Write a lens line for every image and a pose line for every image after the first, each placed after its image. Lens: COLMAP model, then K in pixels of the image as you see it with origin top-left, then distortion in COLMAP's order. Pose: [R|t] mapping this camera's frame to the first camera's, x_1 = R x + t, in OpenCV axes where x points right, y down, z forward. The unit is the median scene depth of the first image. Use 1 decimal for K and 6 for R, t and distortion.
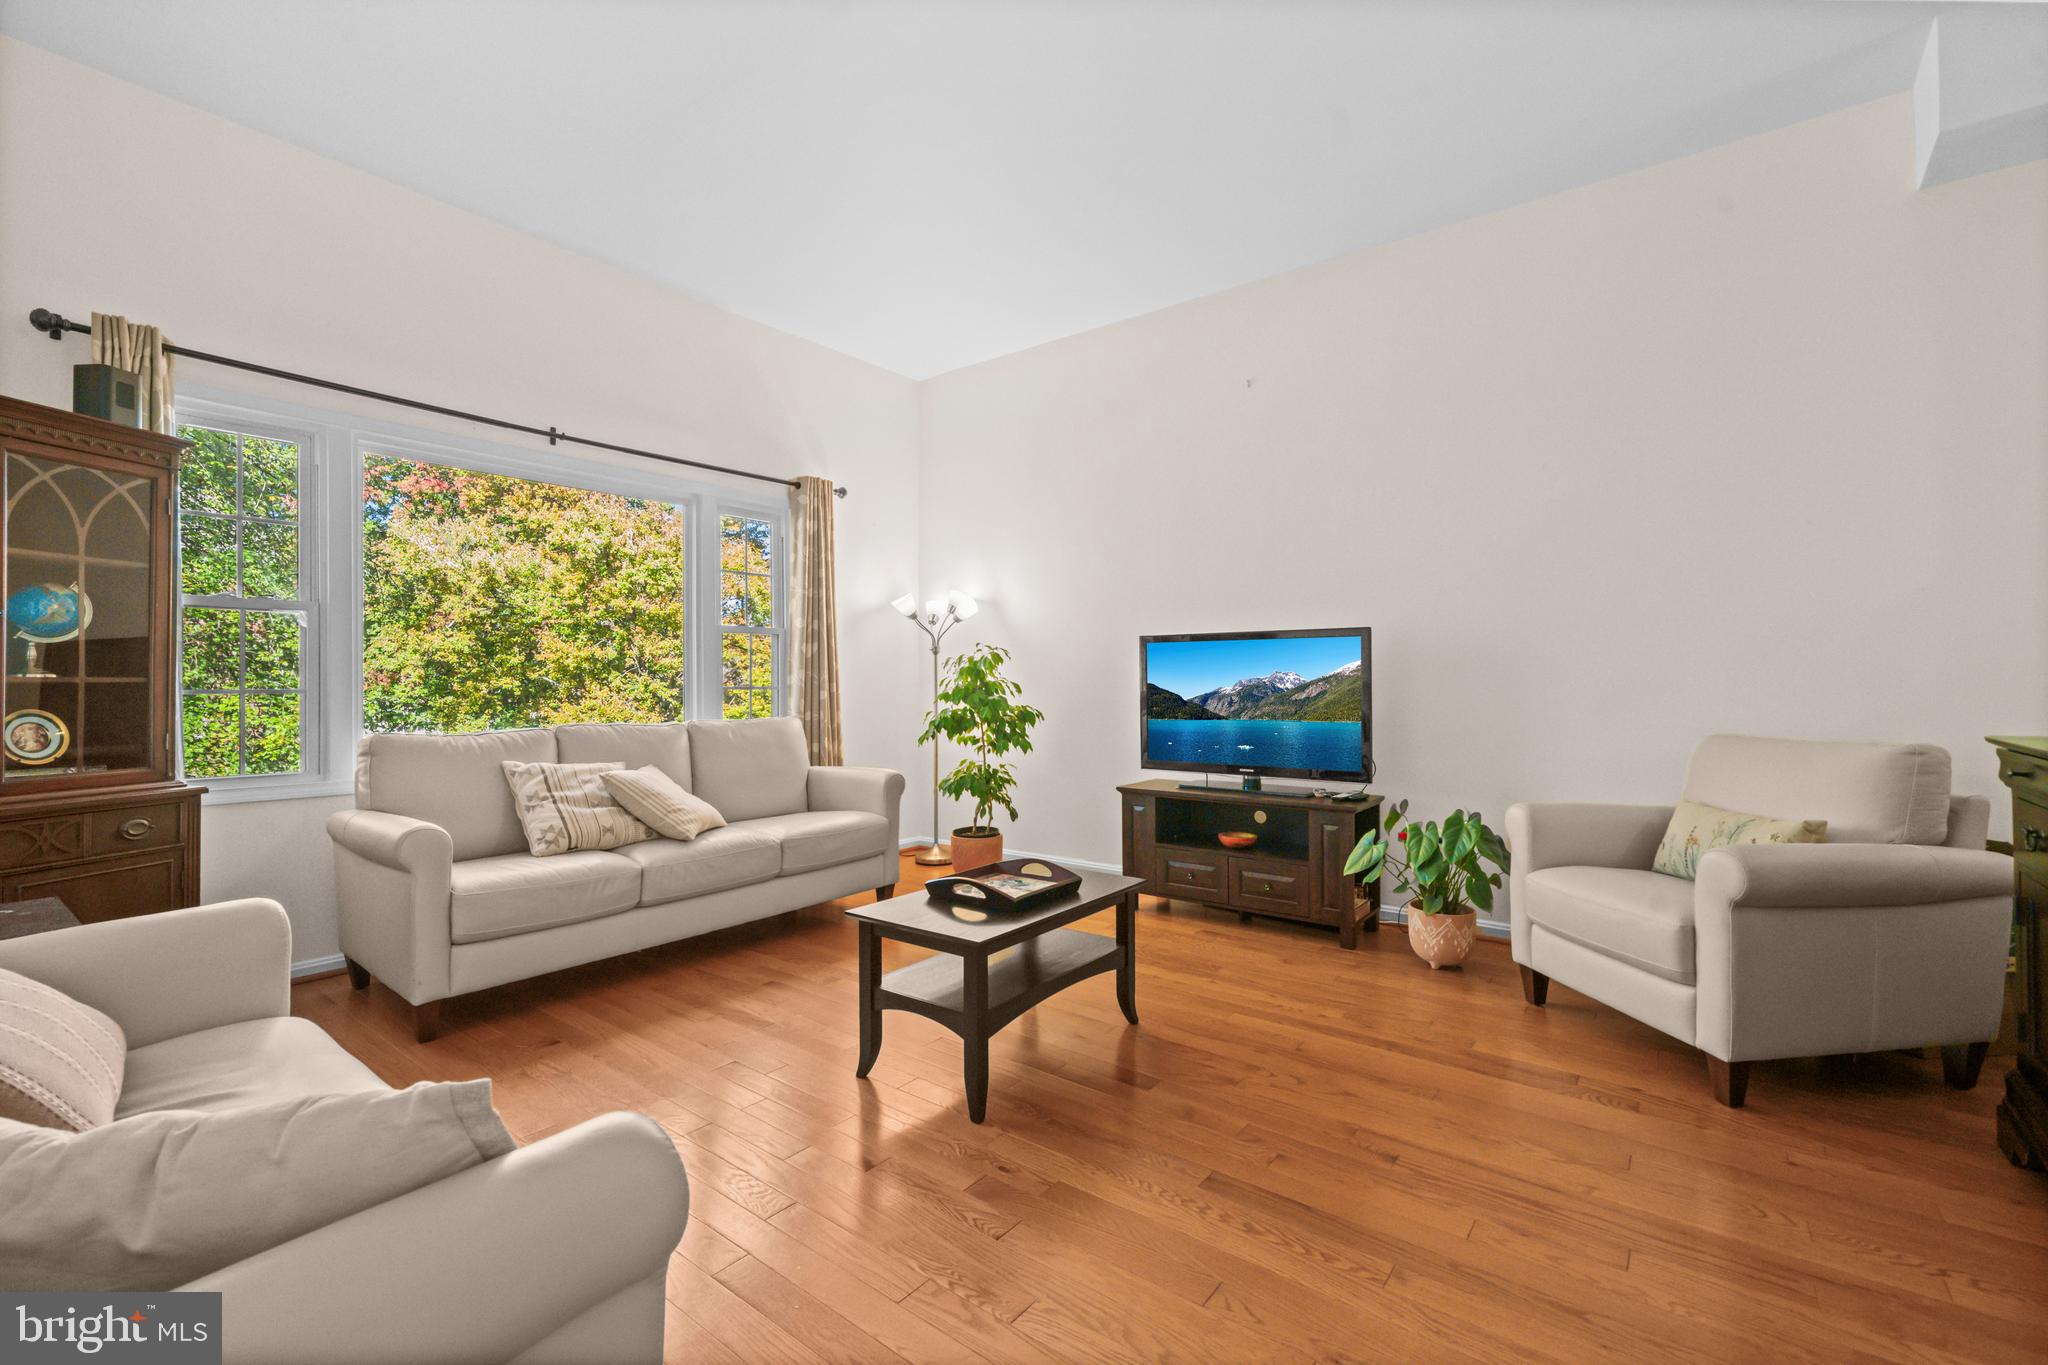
lens RADIAL K [[896.8, 0, 1031.8], [0, 896.8, 682.4], [0, 0, 1]] dist [-0.008997, 0.000244]
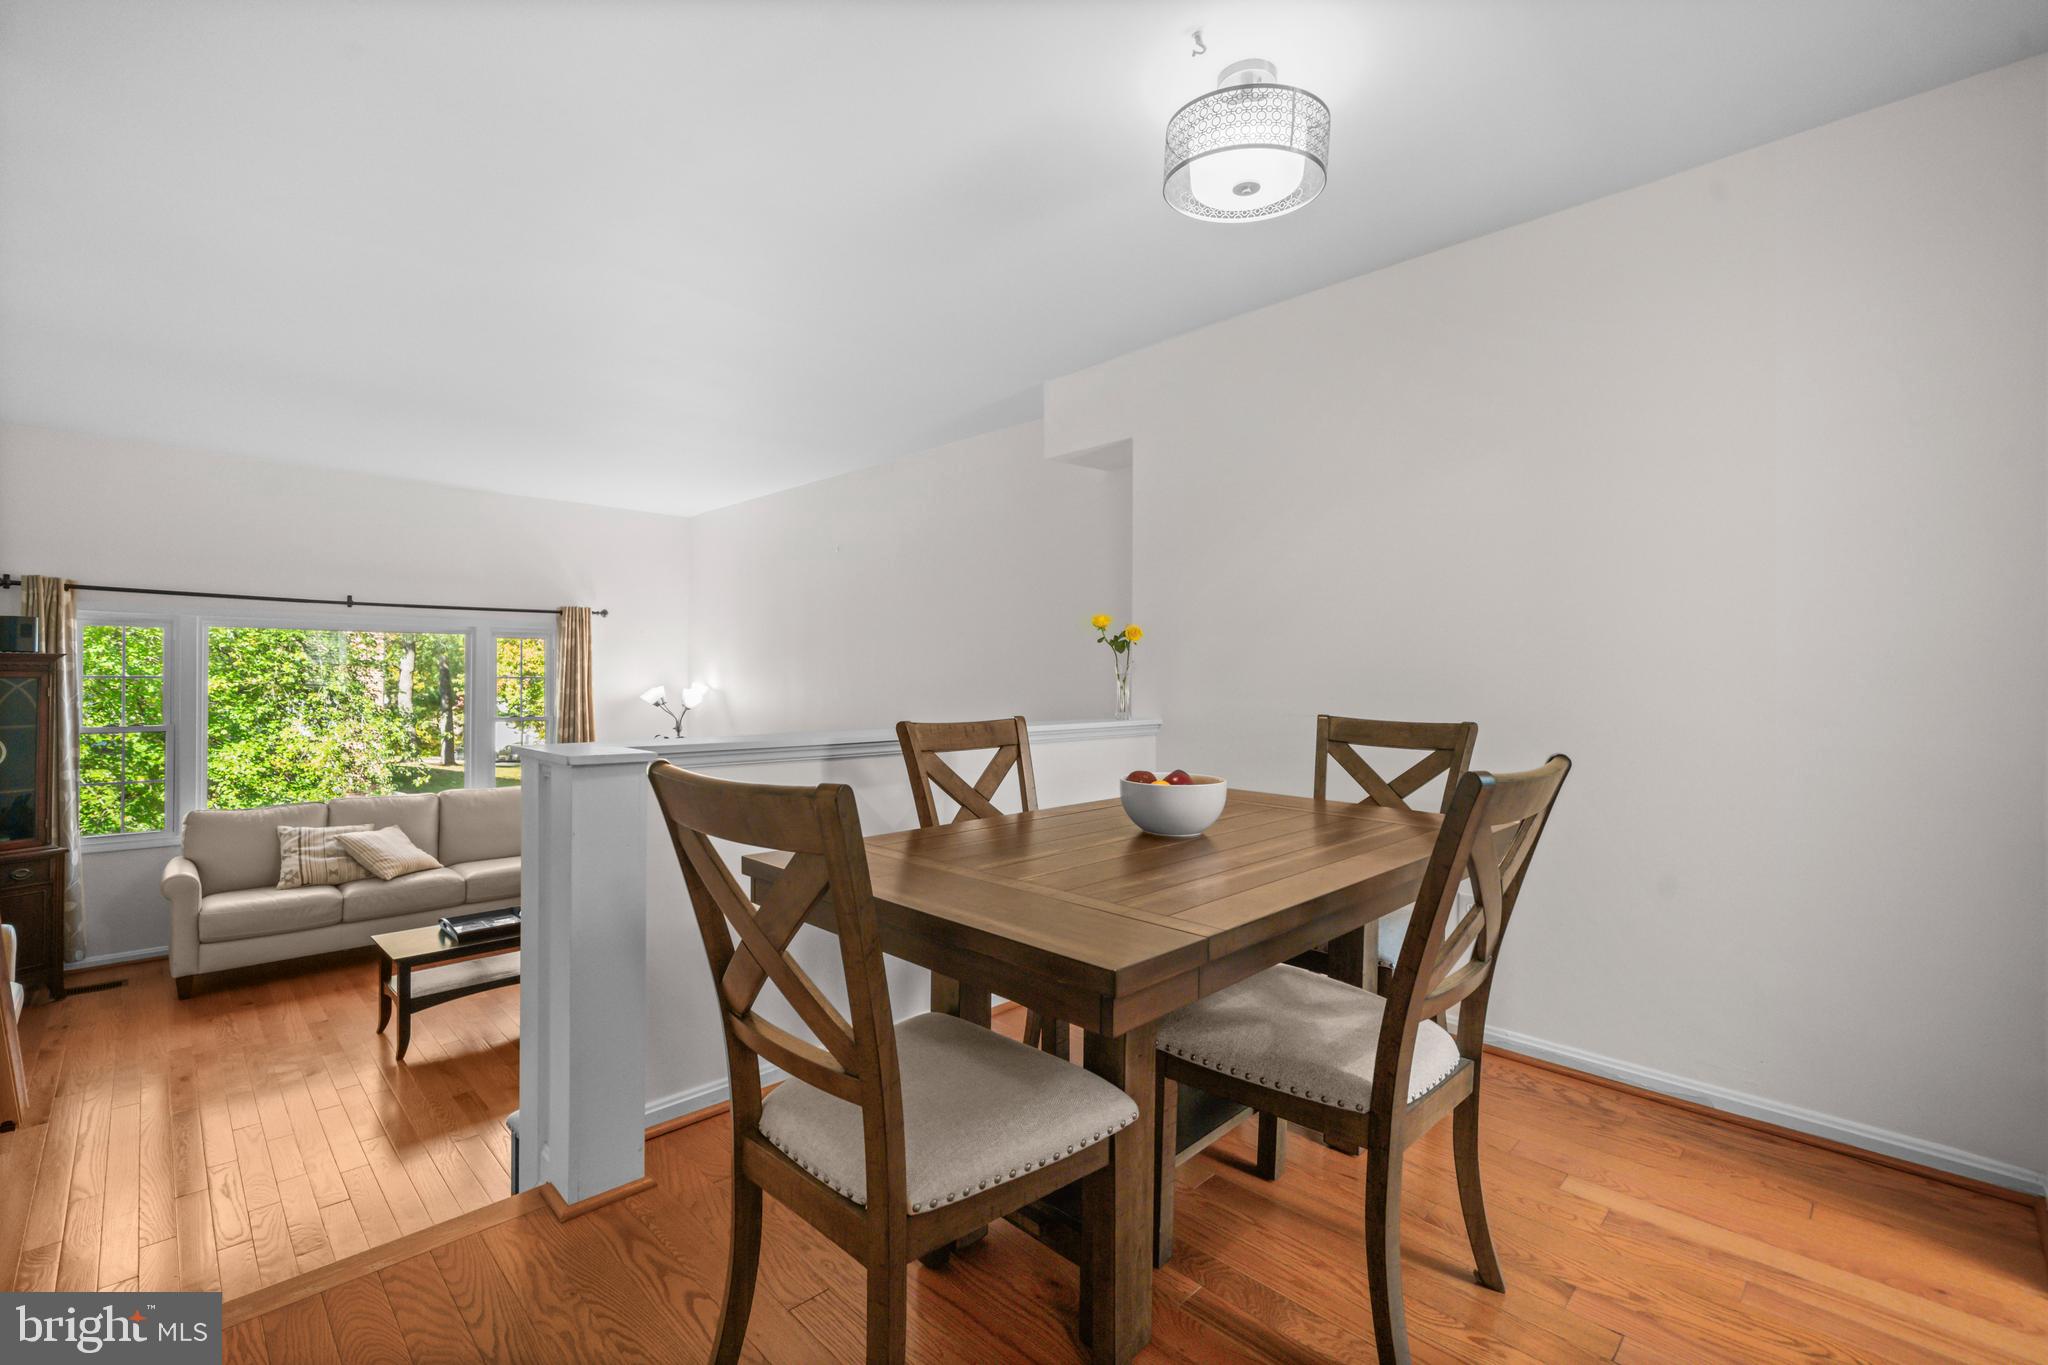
lens RADIAL K [[896.8, 0, 1035.0], [0, 896.8, 676.4], [0, 0, 1]] dist [-0.008997, 0.000244]
pose [[0.991994, 0.007982, -0.126036, 0.802211], [-0.008059, 0.999968, -0.000097, -0.160835], [0.126031, 0.001112, 0.992026, -0.339668]]
